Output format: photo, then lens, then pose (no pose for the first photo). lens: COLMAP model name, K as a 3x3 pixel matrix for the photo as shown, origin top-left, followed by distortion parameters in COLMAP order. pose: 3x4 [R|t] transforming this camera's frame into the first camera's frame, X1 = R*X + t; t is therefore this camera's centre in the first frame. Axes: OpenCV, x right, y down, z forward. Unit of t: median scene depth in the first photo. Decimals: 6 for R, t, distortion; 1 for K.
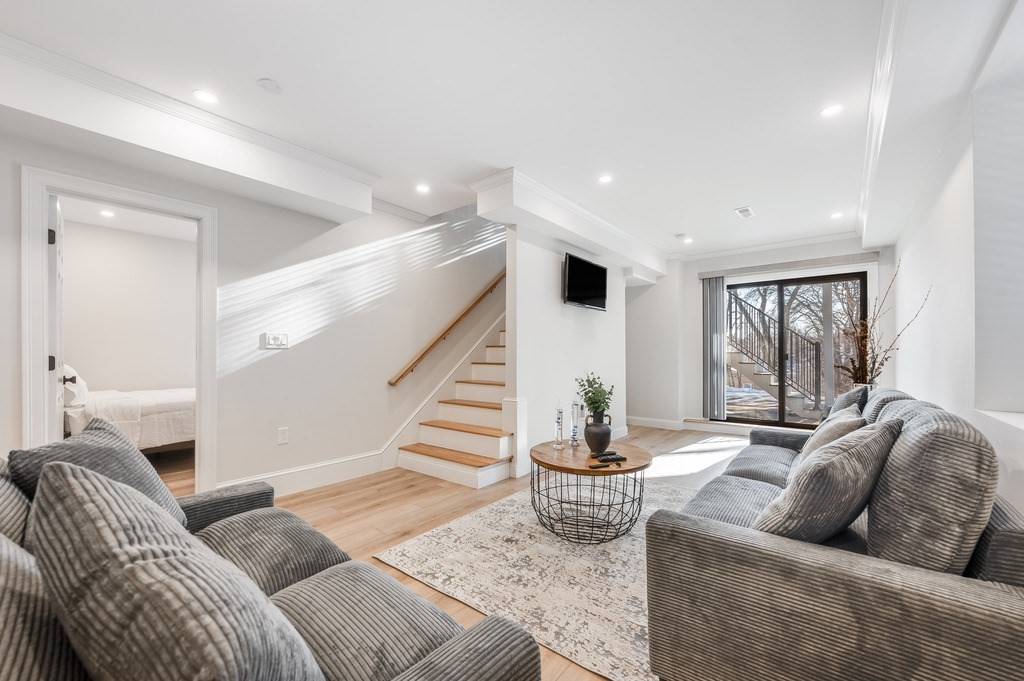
lens RADIAL K [[409.1, 0, 508.6], [0, 409.1, 354.4], [0, 0, 1]] dist [0.000270, -0.000021]
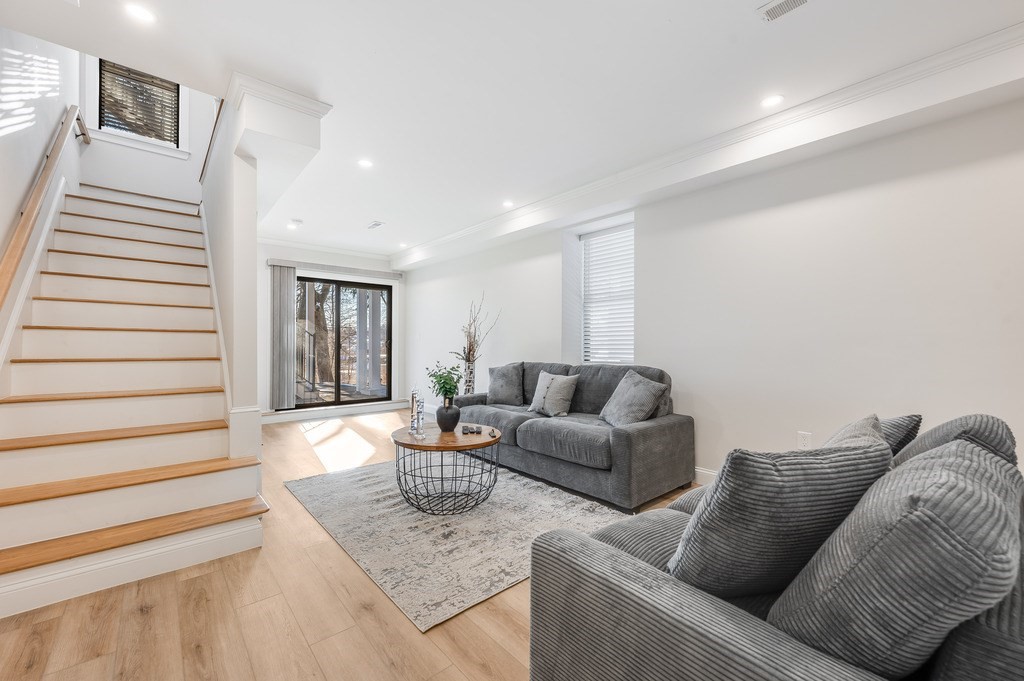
lens RADIAL K [[413.8, 0, 512.0], [0, 413.8, 344.2], [0, 0, 1]] dist [0.002393, 0.000001]
pose [[0.162506, 0.001918, 0.986706, -0.584560], [-0.004054, 0.999991, -0.001277, 0.000861], [-0.986699, -0.003792, 0.162512, 0.428692]]
